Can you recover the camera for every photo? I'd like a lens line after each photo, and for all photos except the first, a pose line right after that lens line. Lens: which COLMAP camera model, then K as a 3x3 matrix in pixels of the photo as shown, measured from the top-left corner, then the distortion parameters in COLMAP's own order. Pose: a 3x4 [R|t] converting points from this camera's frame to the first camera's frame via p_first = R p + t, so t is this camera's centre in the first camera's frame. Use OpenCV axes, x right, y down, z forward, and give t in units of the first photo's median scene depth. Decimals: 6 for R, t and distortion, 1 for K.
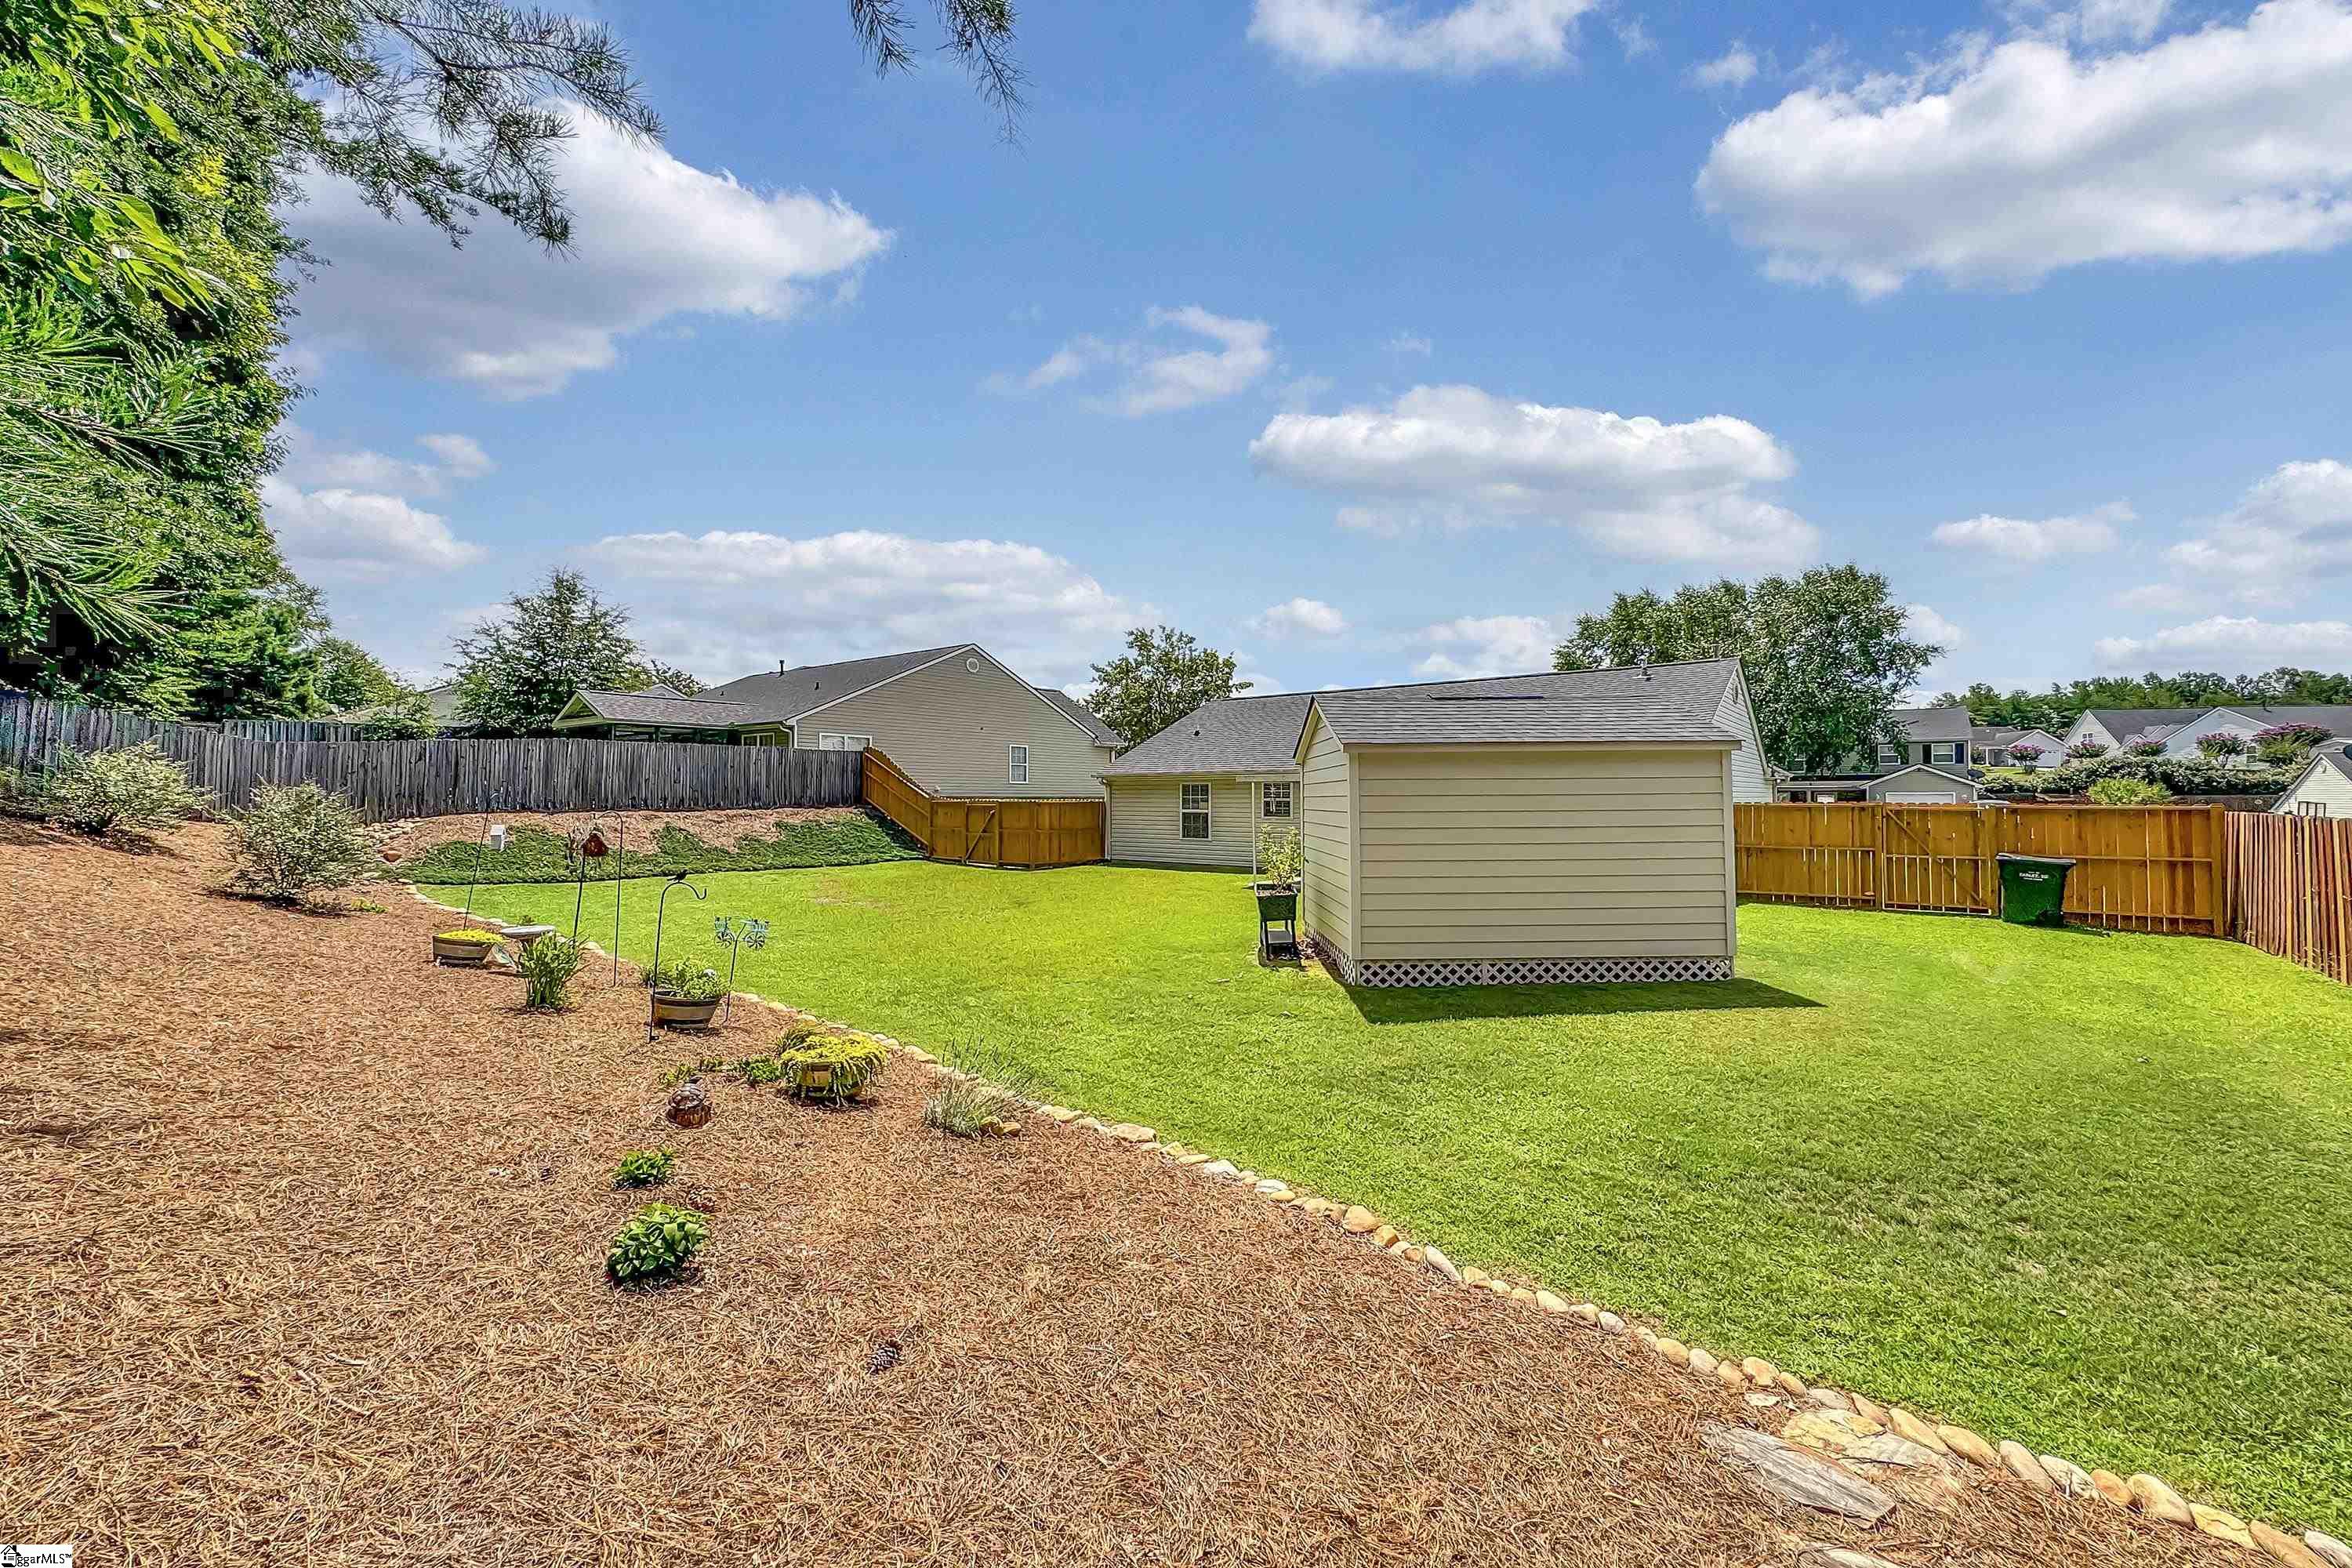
lens RADIAL K [[938.4, 0, 1176.0], [0, 938.4, 784.0], [0, 0, 1]] dist [0.000911, -0.000093]
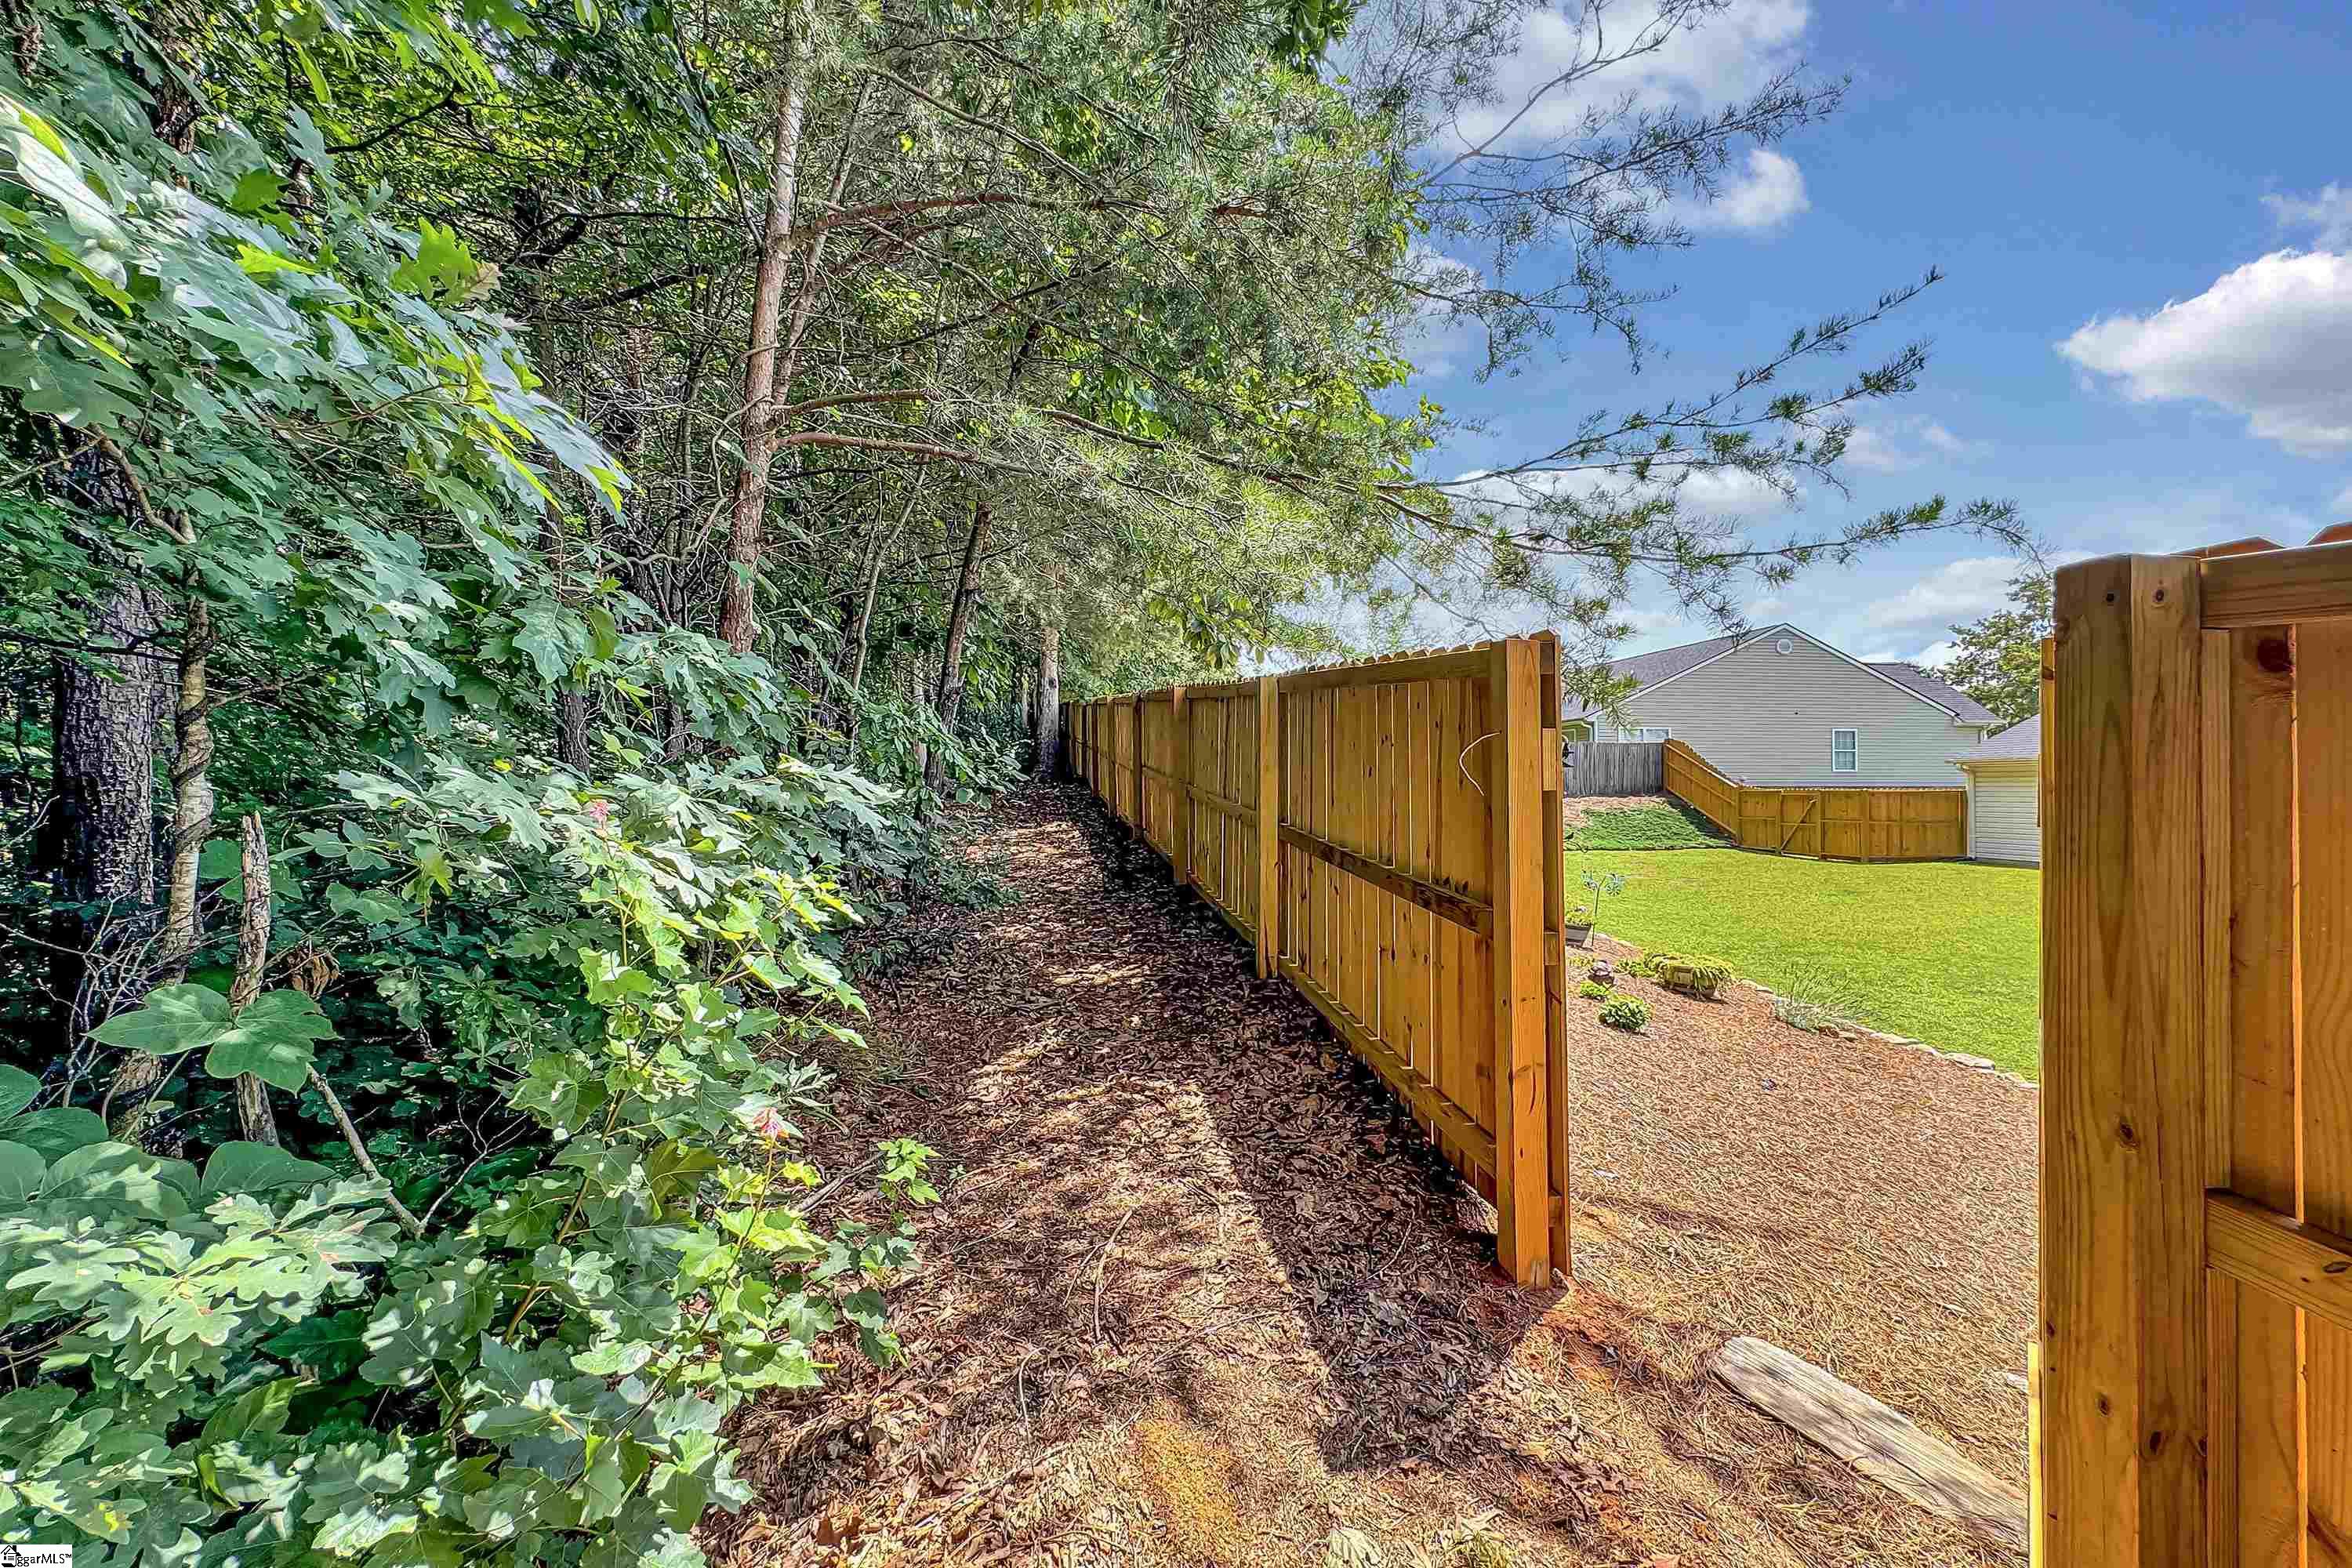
lens RADIAL K [[938.4, 0, 1176.0], [0, 938.4, 784.0], [0, 0, 1]] dist [0.000911, -0.000093]
pose [[0.707770, -0.005923, -0.706418, 0.020423], [0.011854, 0.999924, 0.003492, 0.000971], [0.706343, -0.010845, 0.707787, -0.132959]]
